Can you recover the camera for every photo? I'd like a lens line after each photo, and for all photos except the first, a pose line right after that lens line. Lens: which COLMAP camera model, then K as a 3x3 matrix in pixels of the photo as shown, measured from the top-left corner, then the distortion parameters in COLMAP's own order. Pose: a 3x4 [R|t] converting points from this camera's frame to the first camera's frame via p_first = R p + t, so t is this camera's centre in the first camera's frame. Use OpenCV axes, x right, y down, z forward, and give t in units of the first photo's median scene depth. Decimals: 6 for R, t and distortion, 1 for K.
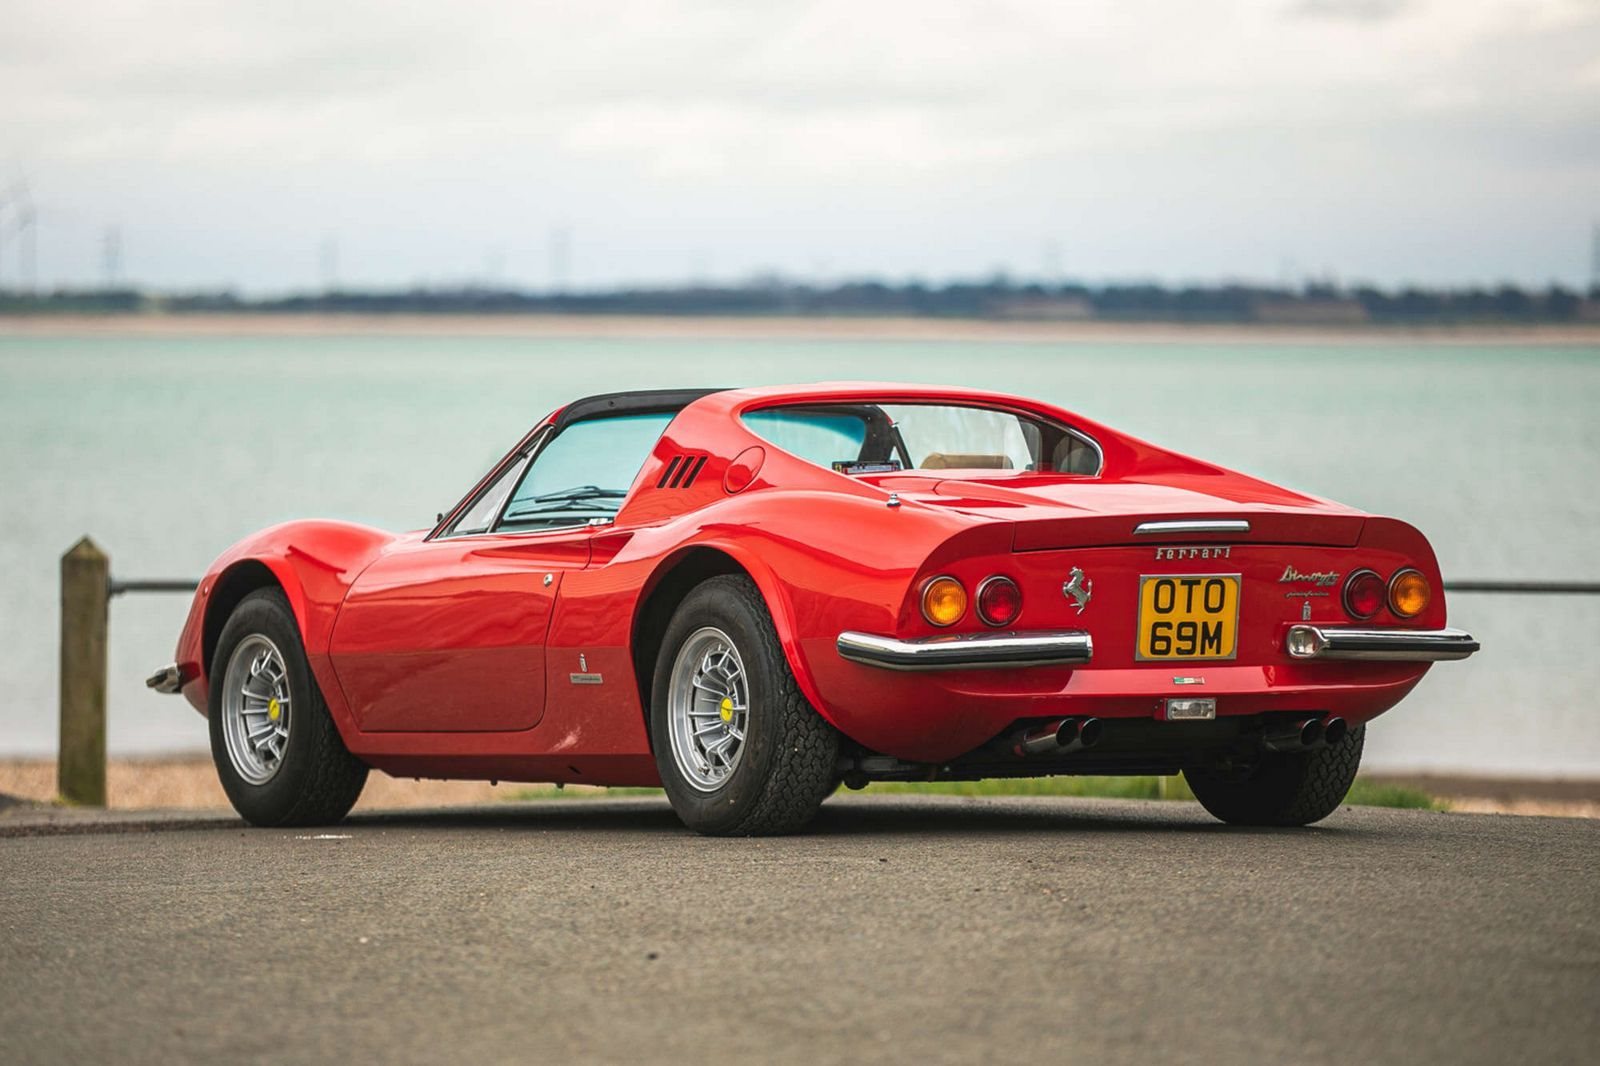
lens RADIAL K [[8765.3, 0, 802.5], [0, 8765.3, 530.3], [0, 0, 1]] dist [0.969291, 0.000000]
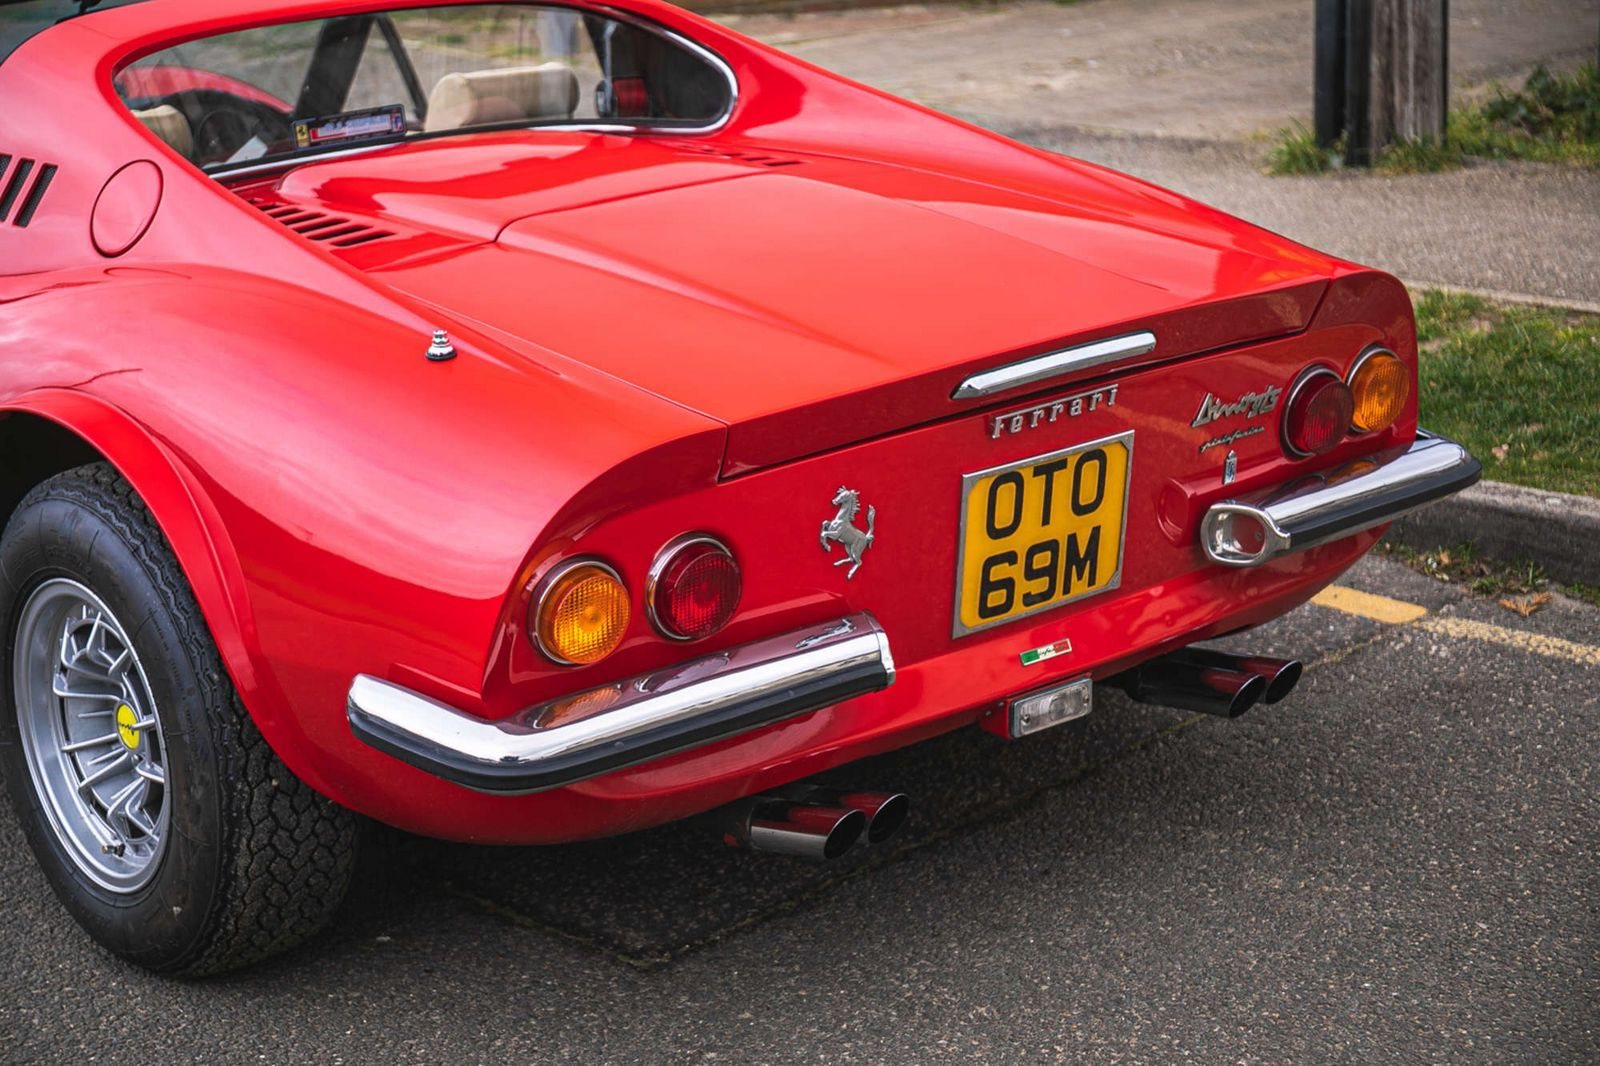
lens RADIAL K [[3285.4, 0, 800.0], [0, 3285.4, 535.9], [0, 0, 1]] dist [-0.266779, 0.000000]
pose [[0.985474, -0.071575, 0.154005, 0.001224], [0.029095, 0.964596, 0.262121, -0.039579], [-0.167314, -0.253833, 0.952667, 0.824017]]
